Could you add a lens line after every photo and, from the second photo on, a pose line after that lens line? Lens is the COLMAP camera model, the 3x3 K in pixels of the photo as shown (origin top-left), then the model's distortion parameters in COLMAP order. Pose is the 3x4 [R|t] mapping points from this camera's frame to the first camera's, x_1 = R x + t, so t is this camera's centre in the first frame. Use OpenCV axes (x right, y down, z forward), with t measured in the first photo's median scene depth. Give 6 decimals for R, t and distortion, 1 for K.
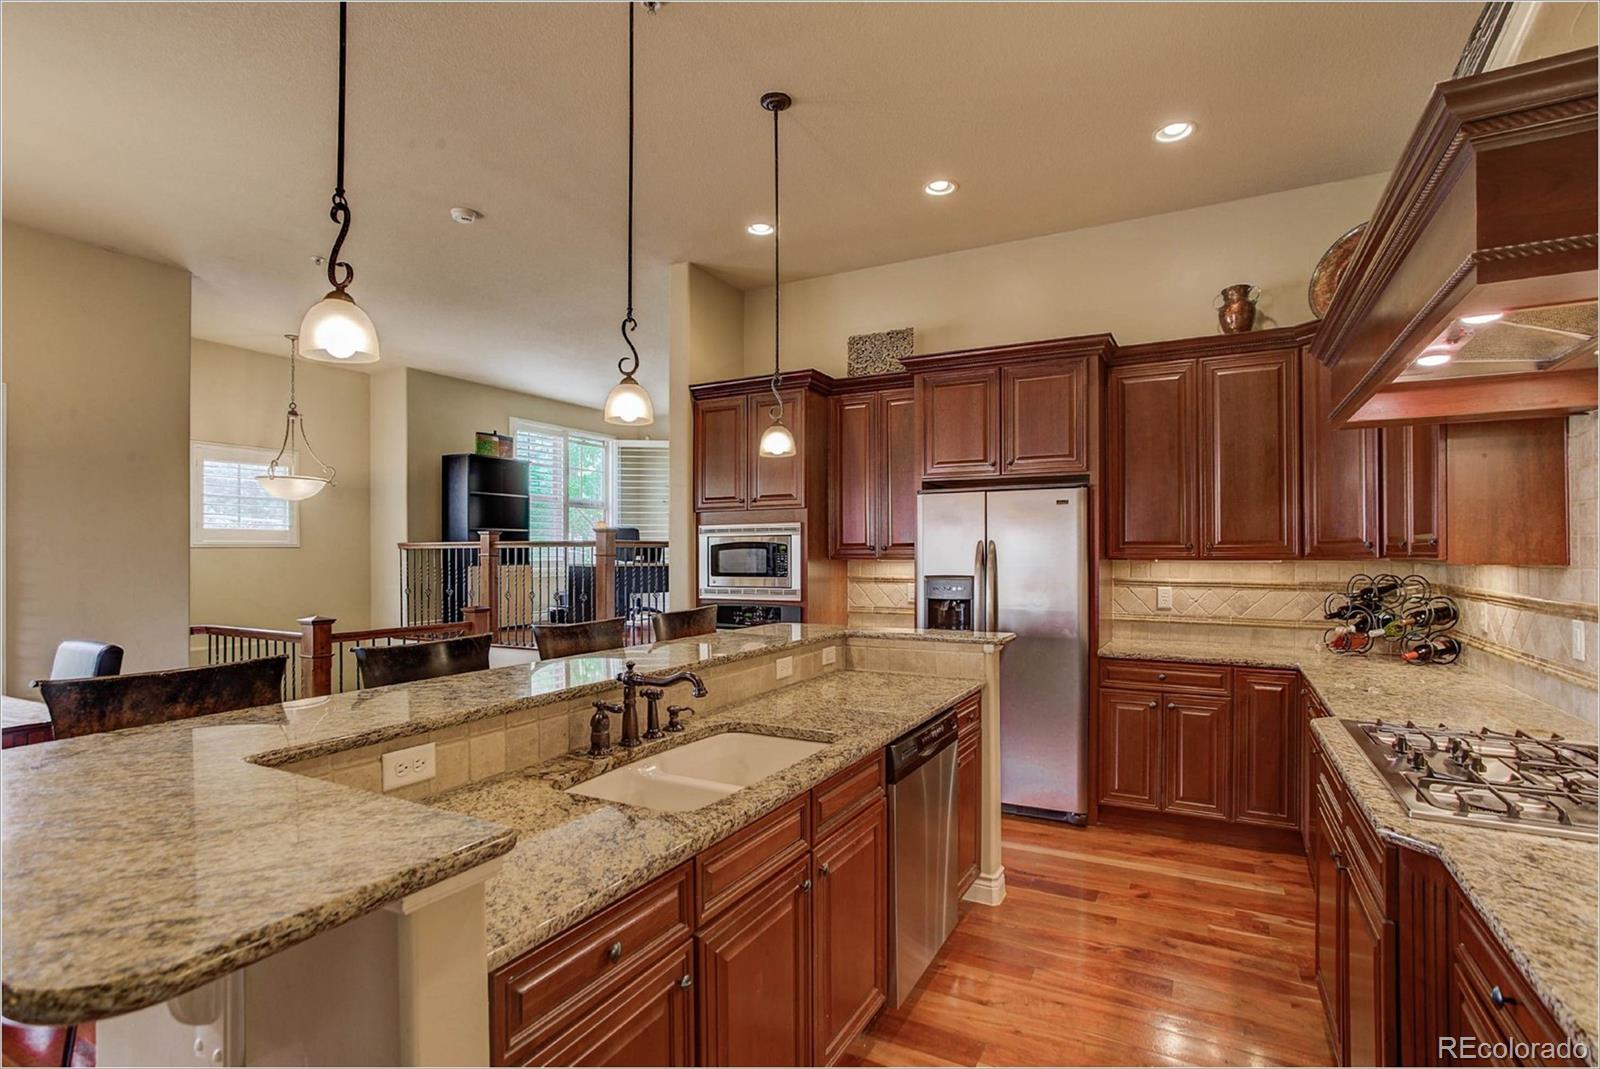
lens RADIAL K [[781.9, 0, 801.1], [0, 781.9, 542.2], [0, 0, 1]] dist [-0.058982, 0.040415]
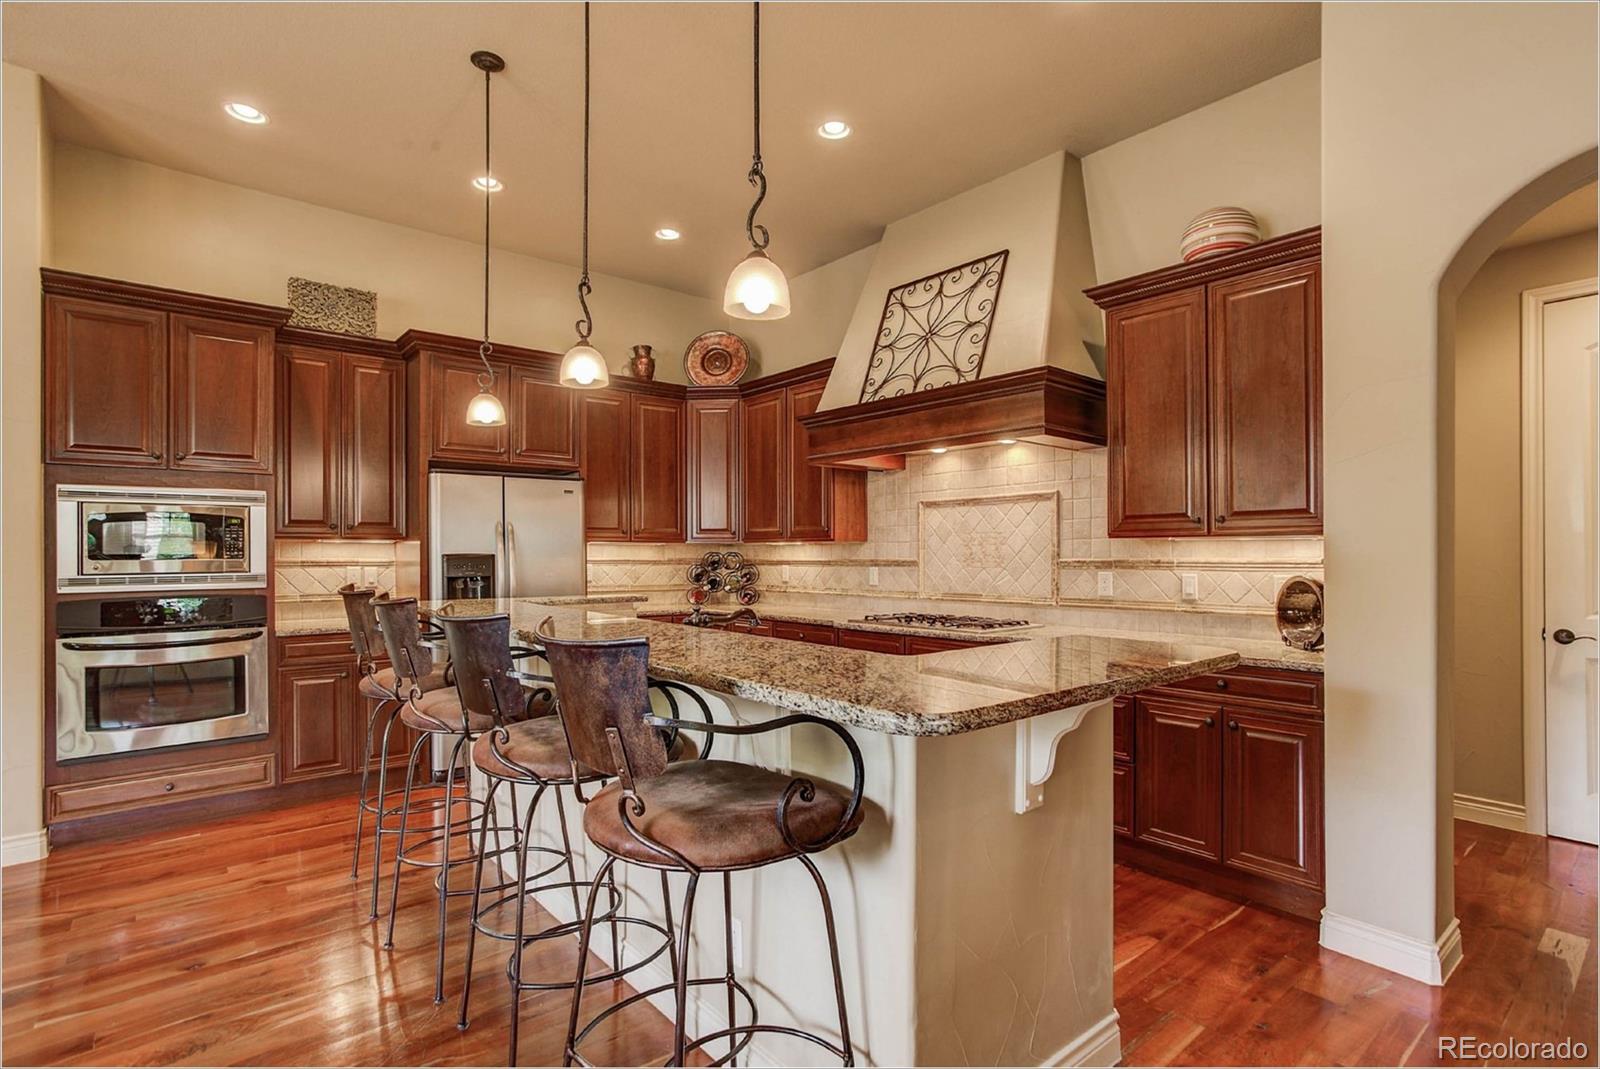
lens RADIAL K [[781.9, 0, 801.1], [0, 781.9, 542.2], [0, 0, 1]] dist [-0.058982, 0.040415]
pose [[0.372818, 0.016255, 0.927762, -0.616764], [-0.012234, 0.999846, -0.012601, 0.035475], [-0.927824, -0.006652, 0.372959, 0.211338]]
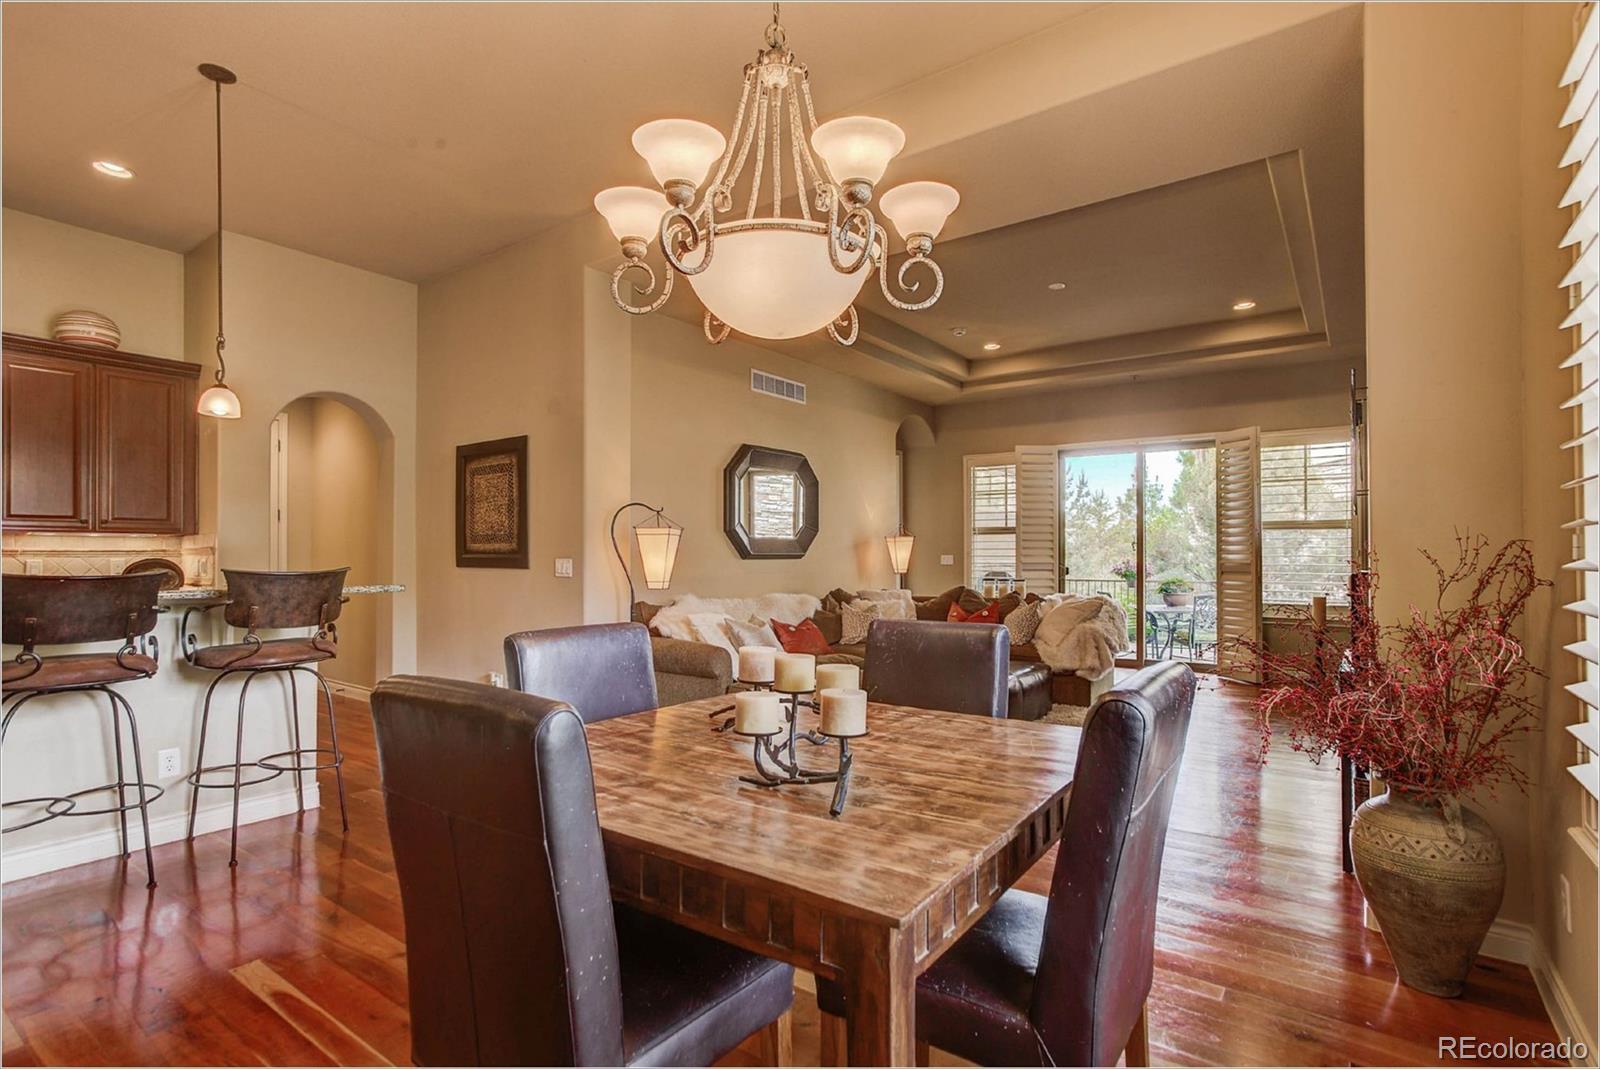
lens RADIAL K [[774.1, 0, 803.9], [0, 774.1, 552.9], [0, 0, 1]] dist [-0.035209, 0.021668]
pose [[-0.991935, 0.004891, 0.126655, -0.943669], [0.002591, 0.999829, -0.018322, 0.069127], [-0.126723, -0.017846, -0.991778, 1.115456]]
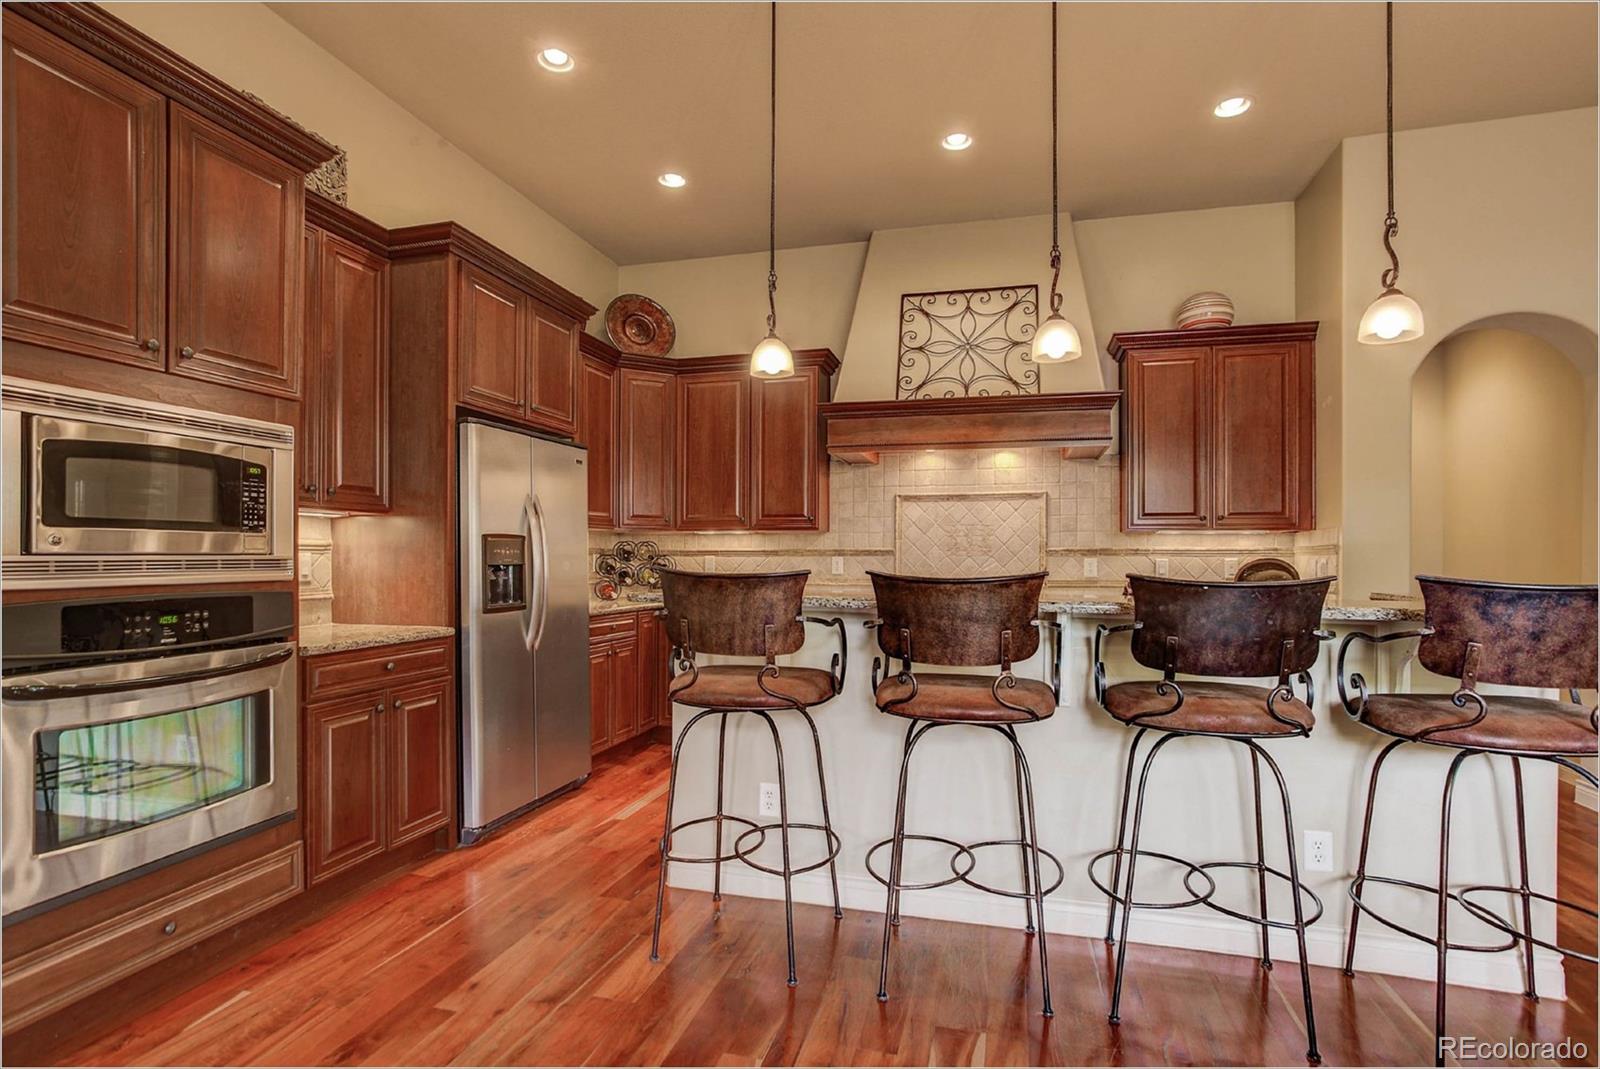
lens RADIAL K [[774.1, 0, 803.9], [0, 774.1, 552.9], [0, 0, 1]] dist [-0.035209, 0.021668]
pose [[-0.228357, 0.006995, 0.973552, -0.651369], [-0.015341, 0.999824, -0.010782, 0.066614], [-0.973457, -0.017397, -0.228210, 0.908131]]
